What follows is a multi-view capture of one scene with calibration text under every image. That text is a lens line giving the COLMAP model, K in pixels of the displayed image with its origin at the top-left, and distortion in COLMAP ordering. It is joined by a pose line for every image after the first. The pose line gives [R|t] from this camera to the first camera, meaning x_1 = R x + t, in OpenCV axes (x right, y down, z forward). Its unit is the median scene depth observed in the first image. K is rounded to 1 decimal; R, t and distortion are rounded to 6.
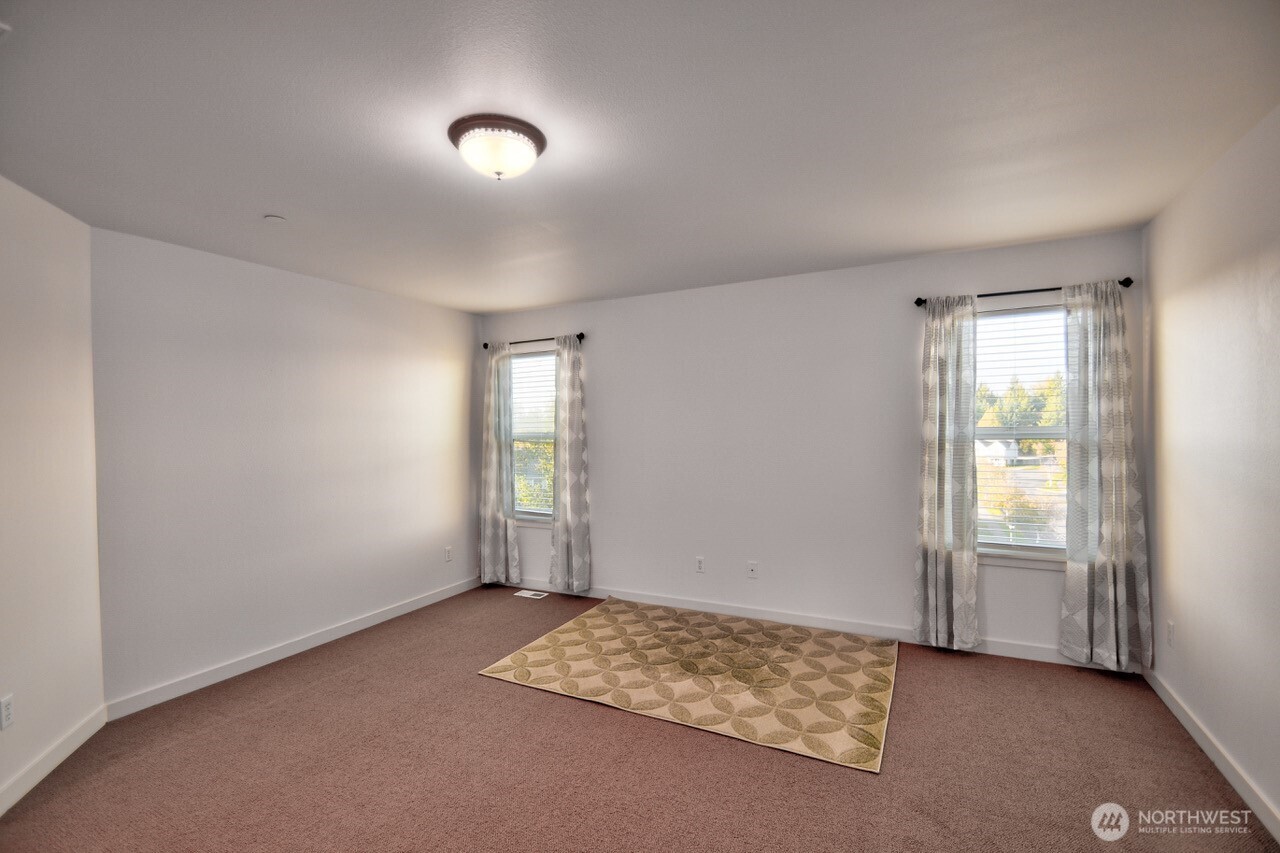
lens RADIAL K [[567.5, 0, 640.0], [0, 567.5, 426.5], [0, 0, 1]] dist [-0.001761, -0.000785]
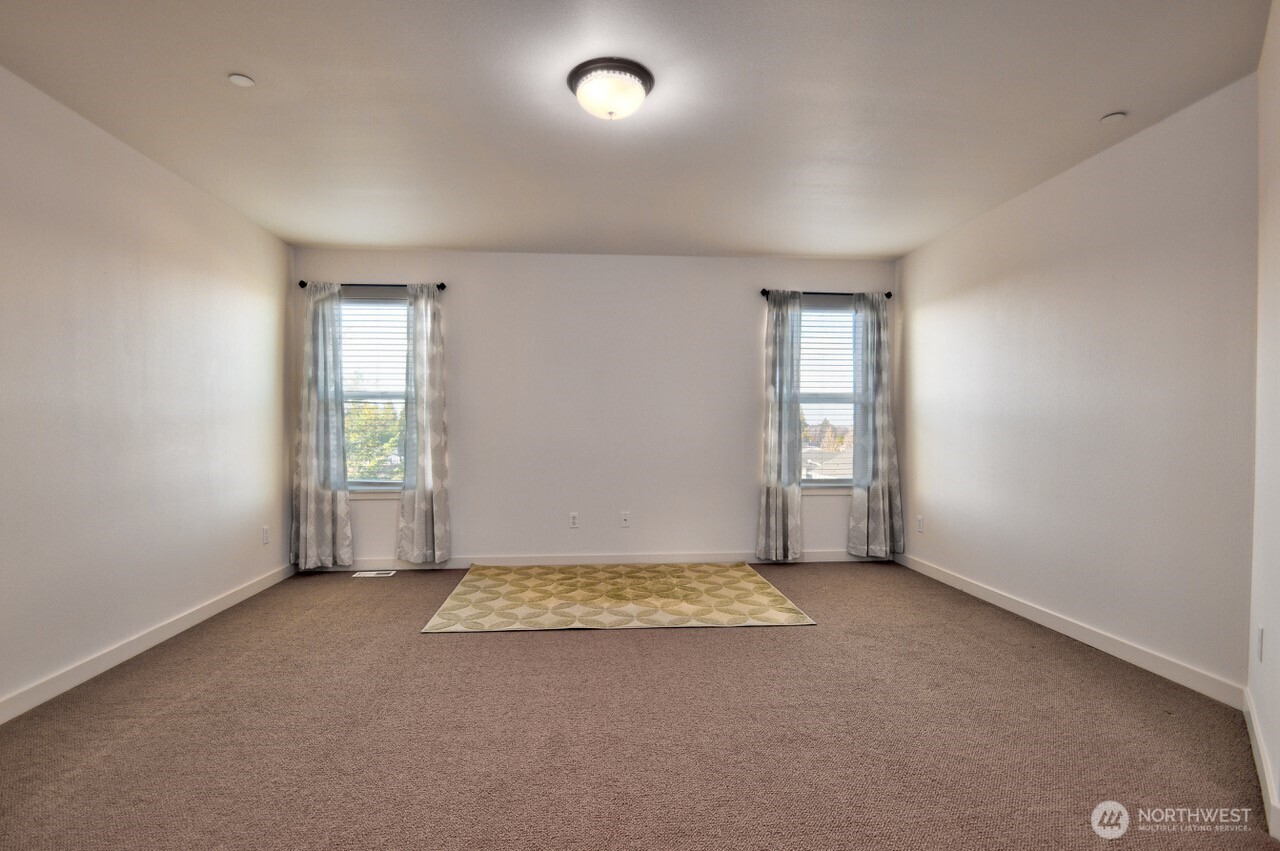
lens RADIAL K [[616.6, 0, 637.9], [0, 616.6, 431.1], [0, 0, 1]] dist [-0.000134, -0.000772]
pose [[0.853952, 0.011745, 0.520219, -0.464368], [-0.012558, 0.999919, -0.001961, 0.097390], [-0.520200, -0.004858, 0.854031, -0.029981]]
